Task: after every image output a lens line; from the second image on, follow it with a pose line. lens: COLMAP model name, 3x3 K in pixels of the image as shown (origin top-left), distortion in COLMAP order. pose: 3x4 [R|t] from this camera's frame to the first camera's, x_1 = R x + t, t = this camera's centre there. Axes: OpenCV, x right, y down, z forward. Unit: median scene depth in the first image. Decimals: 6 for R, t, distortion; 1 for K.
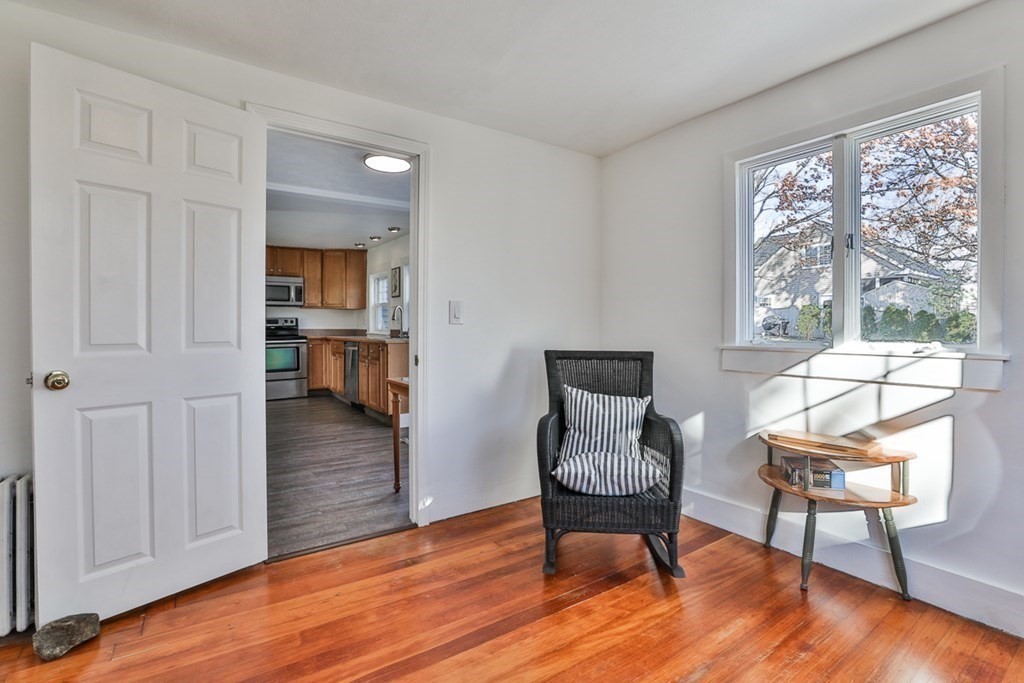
lens RADIAL K [[492.1, 0, 511.9], [0, 492.1, 337.3], [0, 0, 1]] dist [-0.032678, 0.008949]
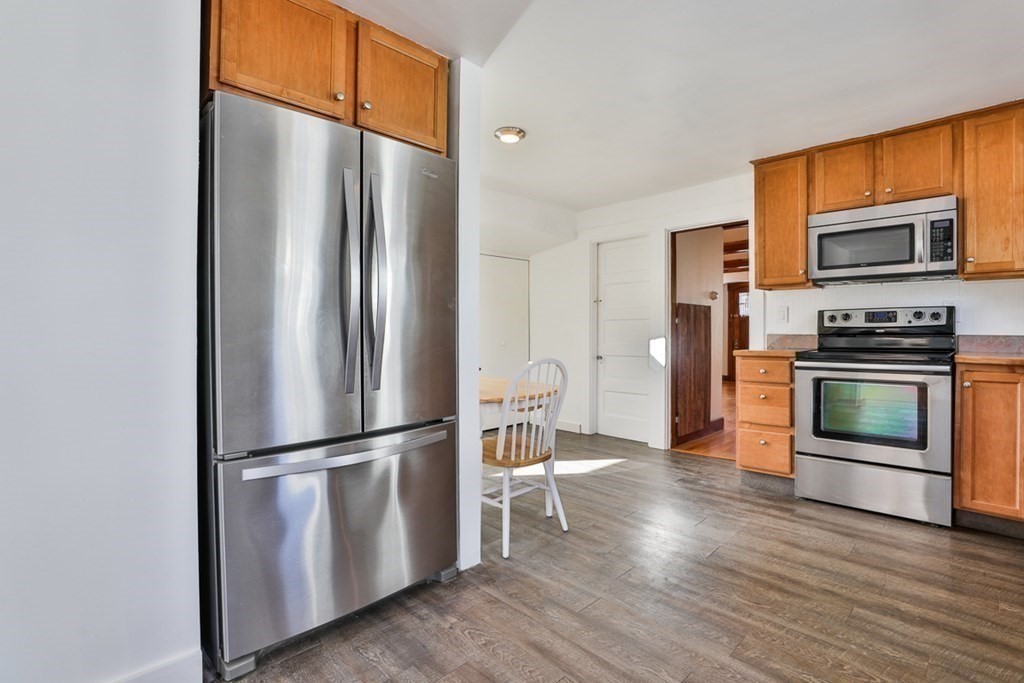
lens RADIAL K [[492.1, 0, 511.7], [0, 492.1, 336.8], [0, 0, 1]] dist [-0.032678, 0.008949]
pose [[0.183846, 0.010613, -0.982898, -0.134181], [-0.016011, 0.999841, 0.007801, -0.012722], [0.982825, 0.014303, 0.183987, 0.608492]]
